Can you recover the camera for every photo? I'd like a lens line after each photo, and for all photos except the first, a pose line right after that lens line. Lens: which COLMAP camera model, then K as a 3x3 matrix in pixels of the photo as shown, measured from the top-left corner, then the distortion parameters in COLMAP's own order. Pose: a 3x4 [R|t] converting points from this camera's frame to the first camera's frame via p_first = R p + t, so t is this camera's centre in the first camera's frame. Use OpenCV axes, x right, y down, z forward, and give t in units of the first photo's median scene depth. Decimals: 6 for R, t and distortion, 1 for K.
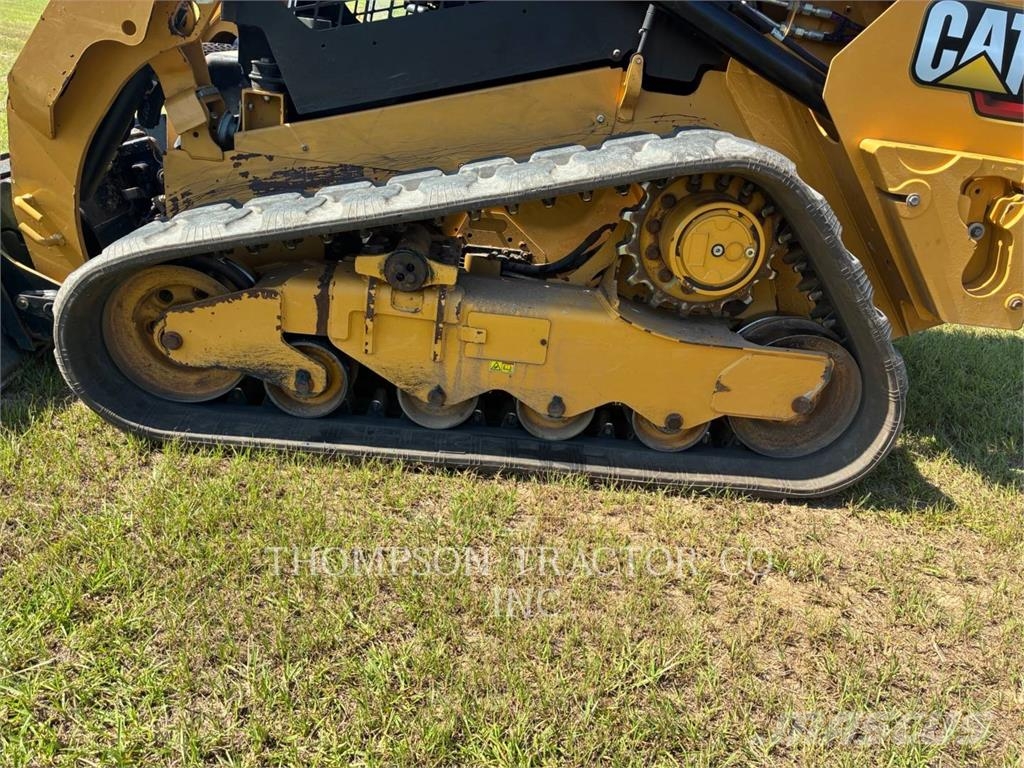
lens RADIAL K [[779.6, 0, 514.4], [0, 779.6, 369.9], [0, 0, 1]] dist [0.058236, -0.083298]
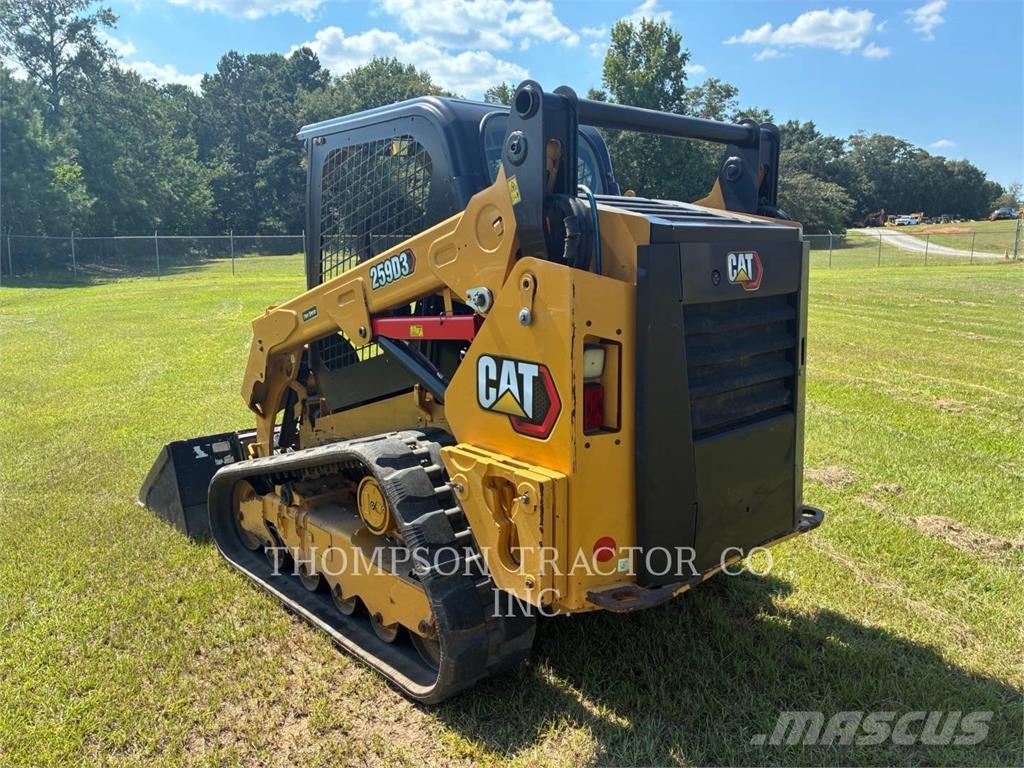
lens RADIAL K [[777.9, 0, 520.6], [0, 777.9, 378.9], [0, 0, 1]] dist [0.049425, -0.074040]
pose [[0.647212, 0.004094, -0.762299, 1.582114], [-0.217578, 0.959381, -0.179577, -0.170080], [0.730600, 0.282084, 0.621814, 0.146055]]
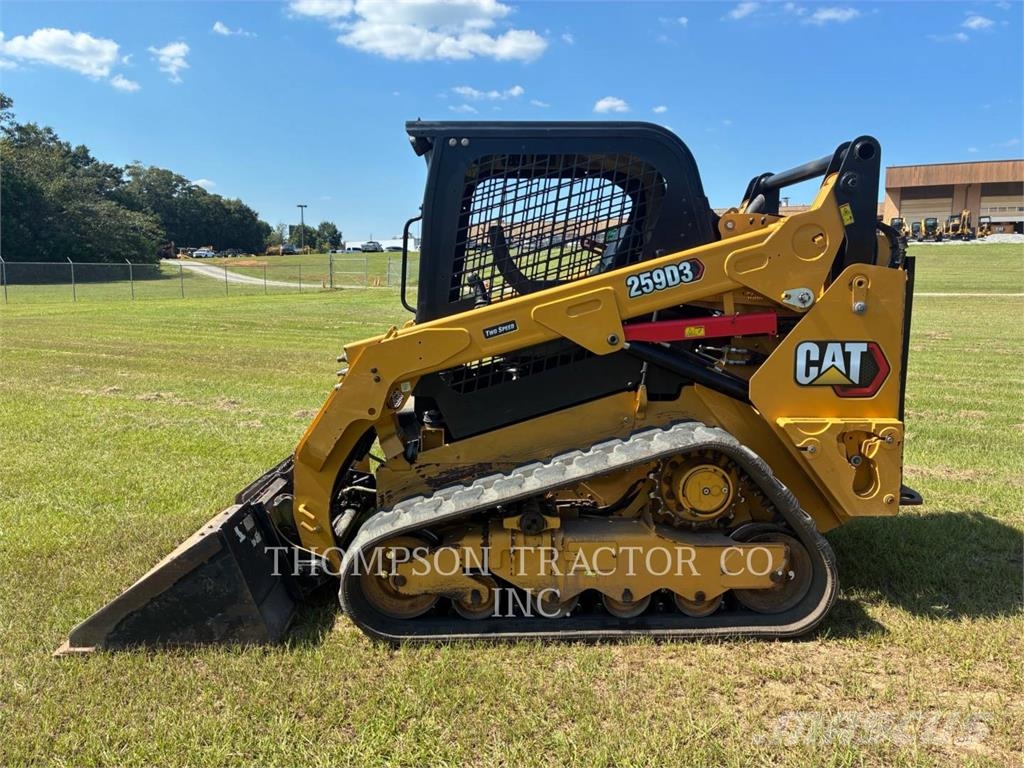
lens RADIAL K [[777.9, 0, 520.6], [0, 777.9, 378.9], [0, 0, 1]] dist [0.049425, -0.074040]
pose [[0.992702, -0.120237, -0.009287, -0.100888], [0.113480, 0.957421, -0.265457, 0.023094], [0.040810, 0.262466, 0.964078, -0.728736]]
